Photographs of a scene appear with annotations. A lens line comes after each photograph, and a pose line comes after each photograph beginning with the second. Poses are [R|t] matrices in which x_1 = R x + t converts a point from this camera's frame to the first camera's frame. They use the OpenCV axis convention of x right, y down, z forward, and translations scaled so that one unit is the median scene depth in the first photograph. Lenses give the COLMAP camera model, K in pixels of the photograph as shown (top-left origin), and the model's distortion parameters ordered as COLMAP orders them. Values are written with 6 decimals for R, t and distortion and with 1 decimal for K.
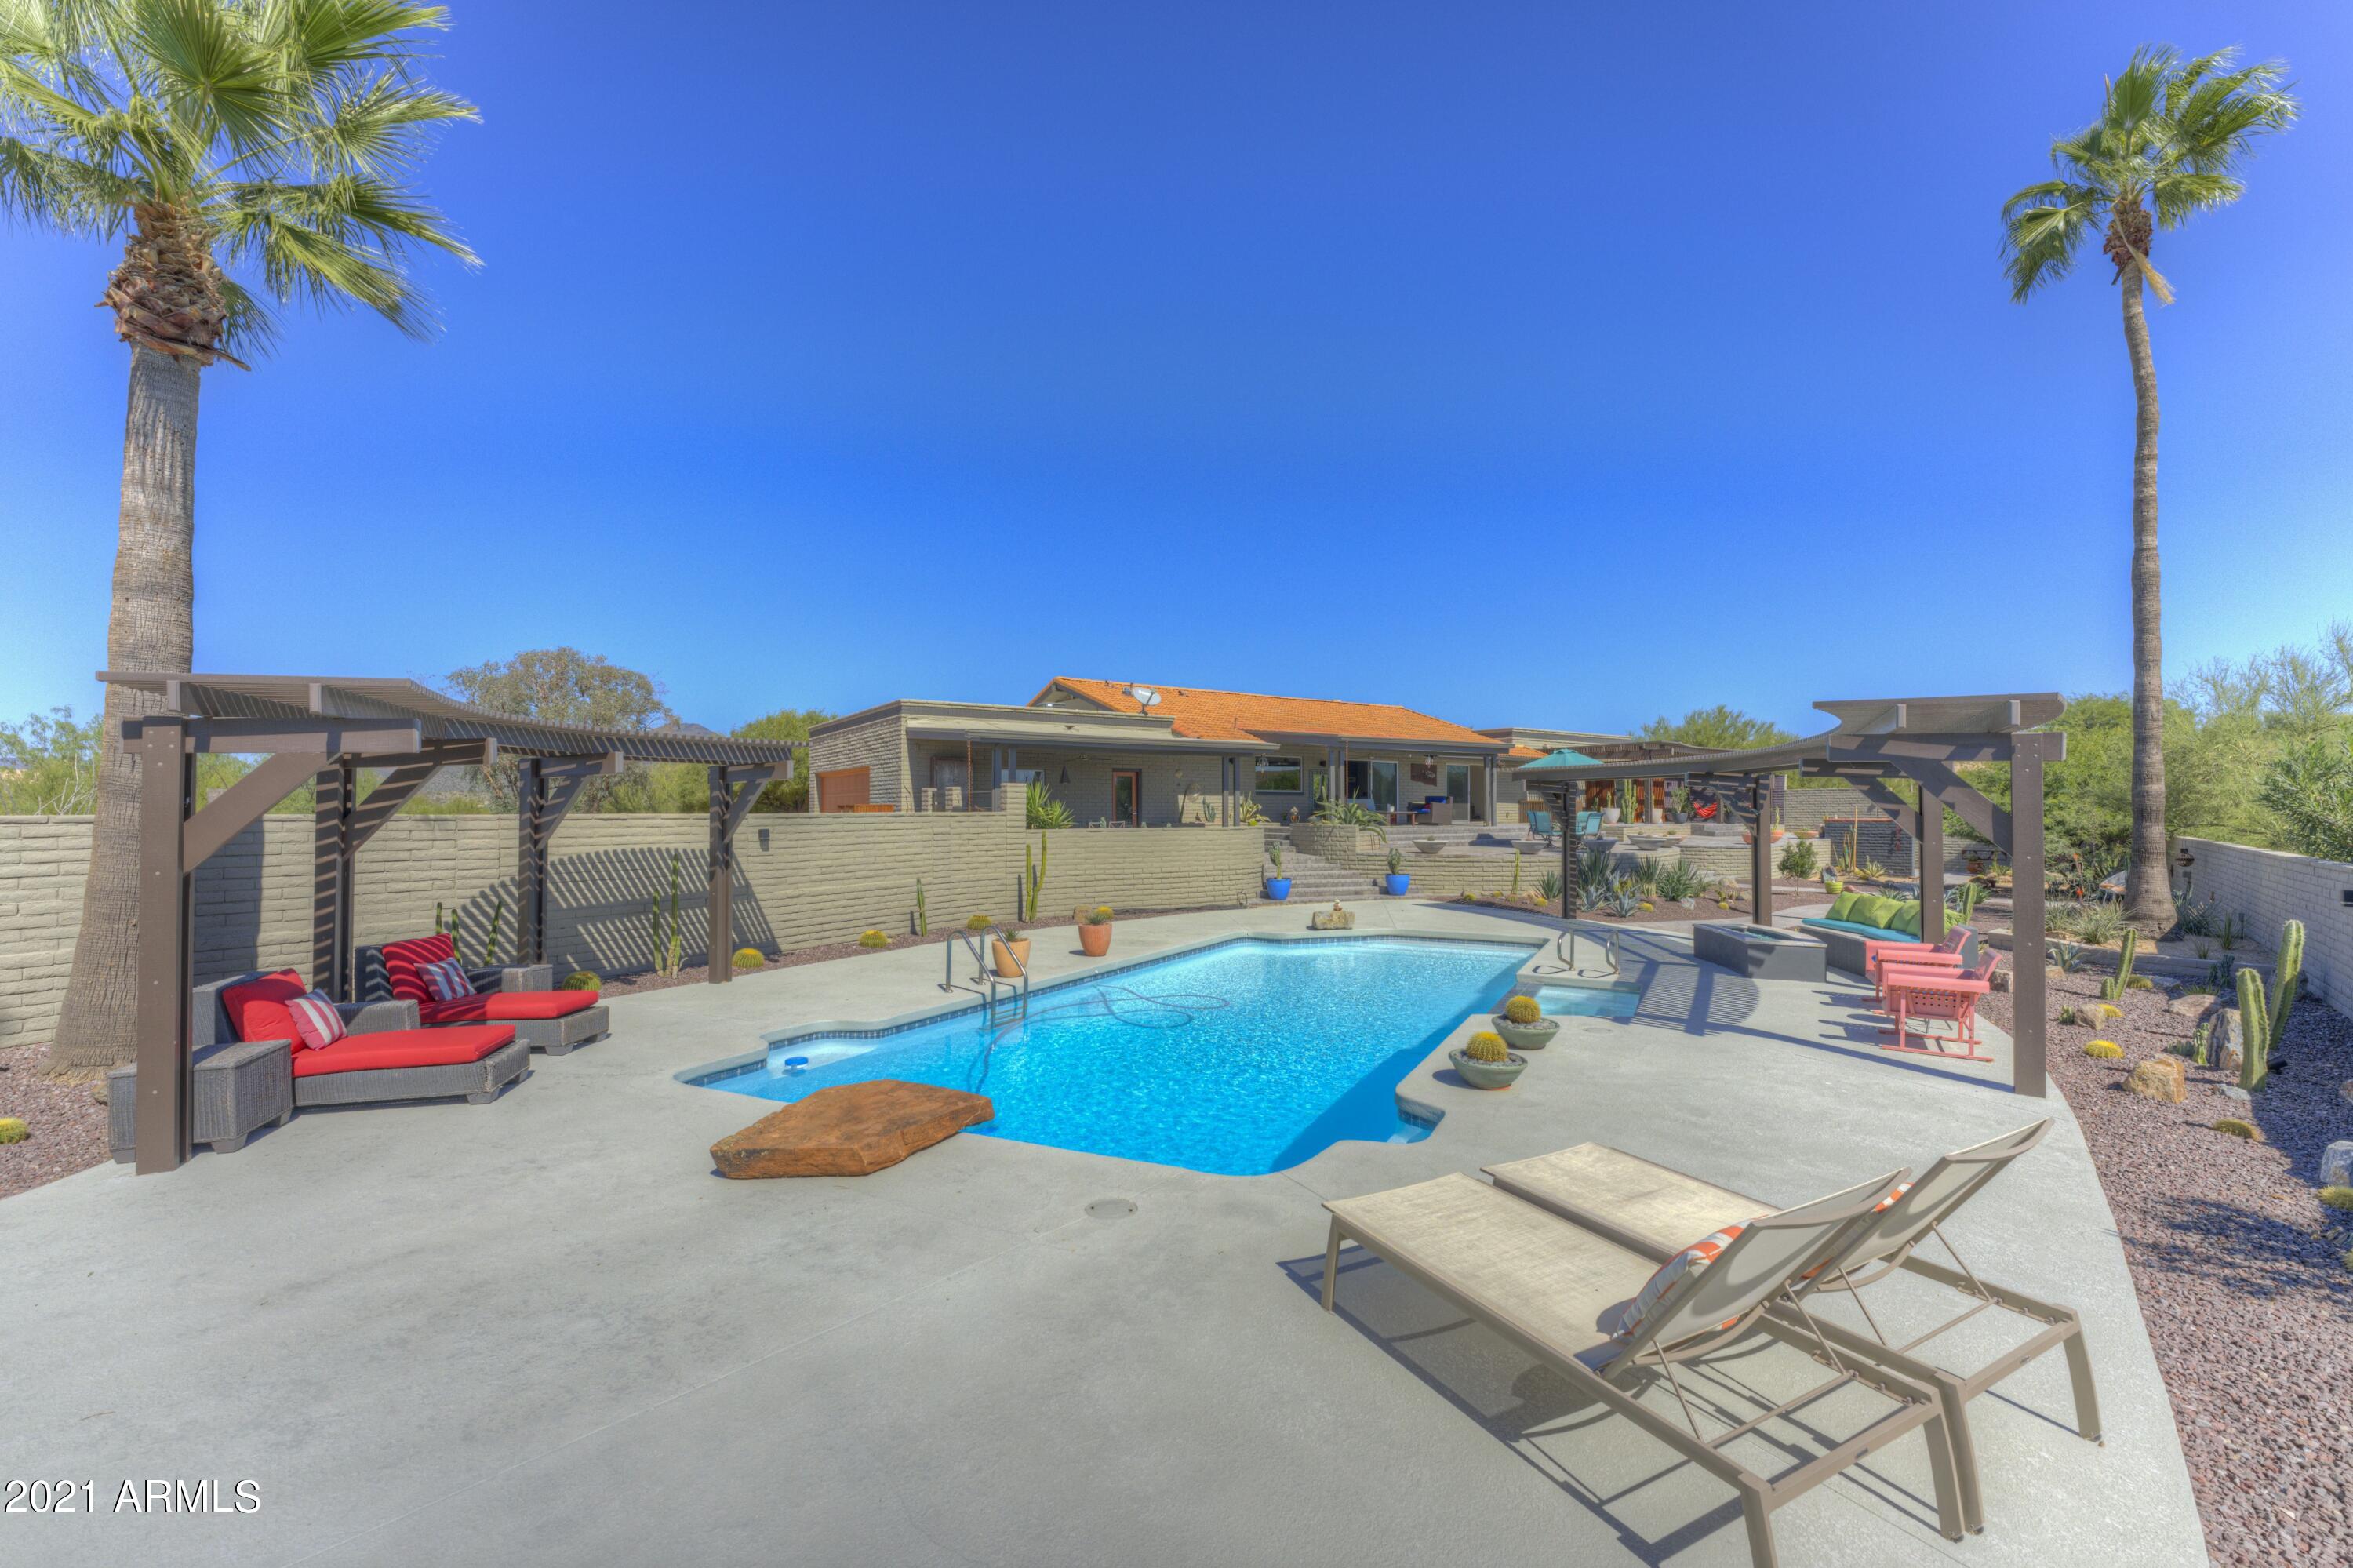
lens RADIAL K [[952.8, 0, 1177.9], [0, 952.8, 820.0], [0, 0, 1]] dist [0.000015, -0.000057]
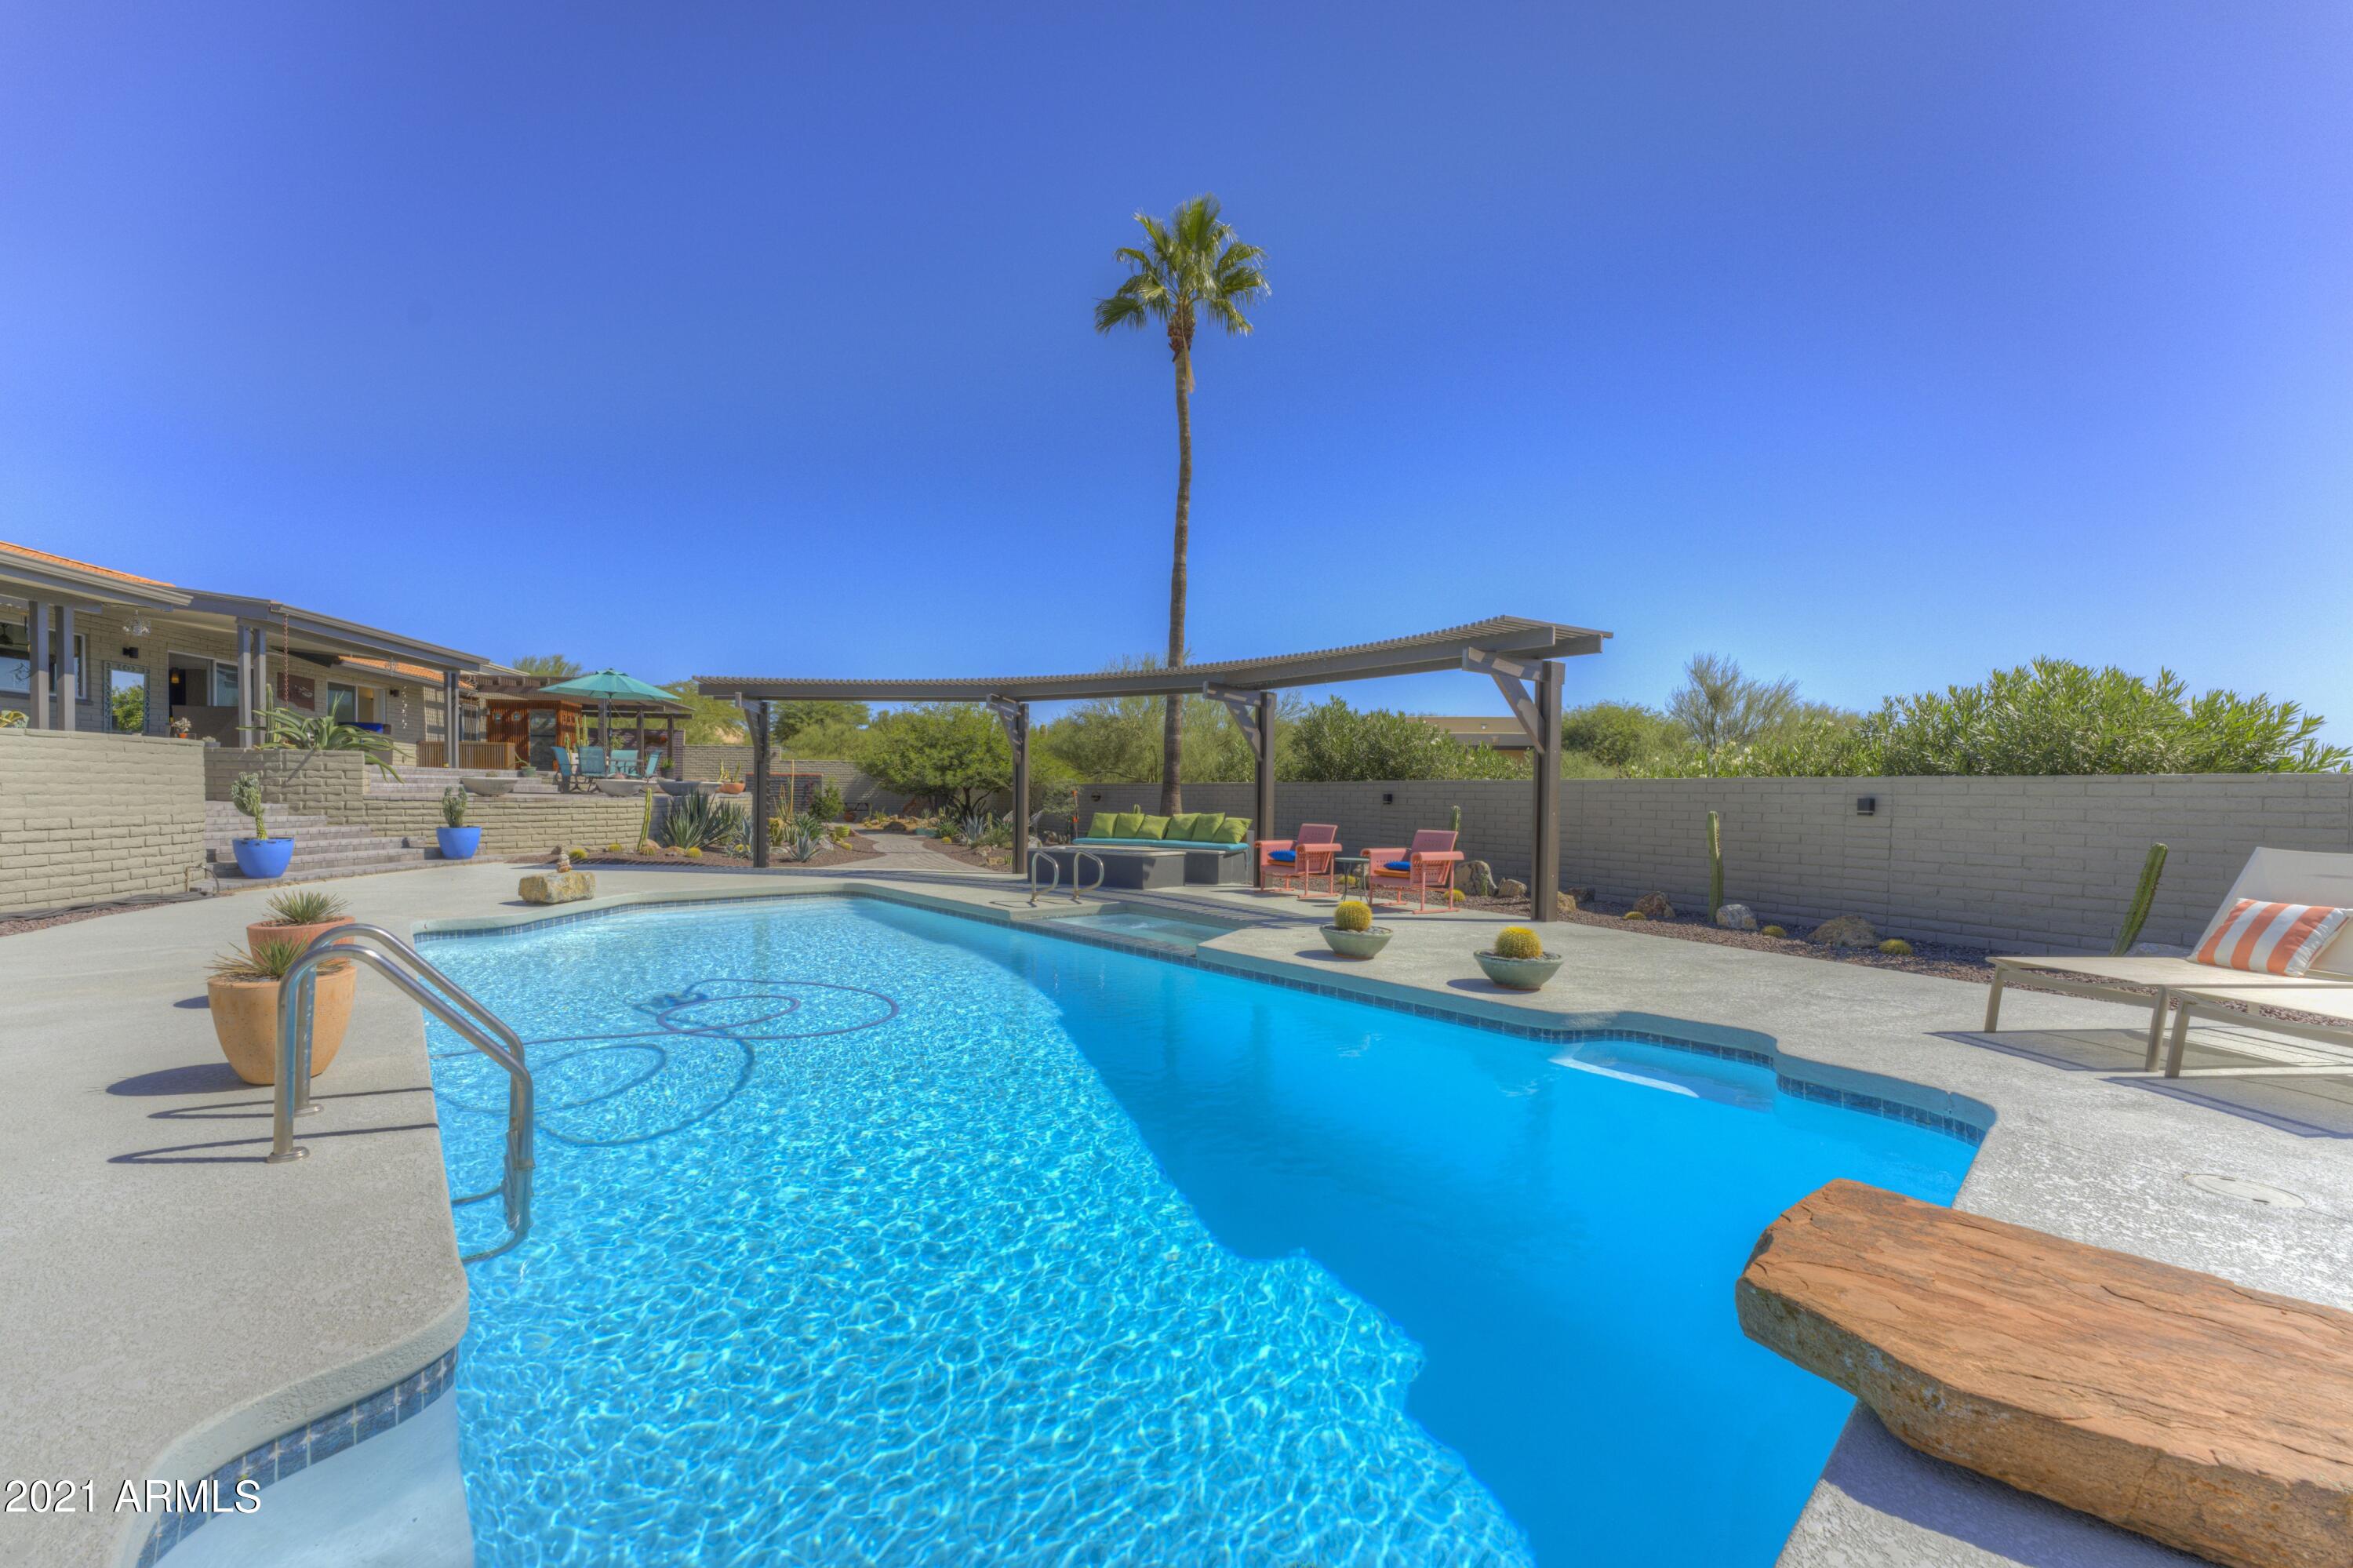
lens RADIAL K [[952.8, 0, 1177.9], [0, 952.8, 820.0], [0, 0, 1]] dist [0.000015, -0.000057]
pose [[0.410647, -0.029647, 0.911312, -0.241191], [-0.005406, 0.999375, 0.034948, 0.037062], [-0.911778, -0.019278, 0.410230, 0.382575]]
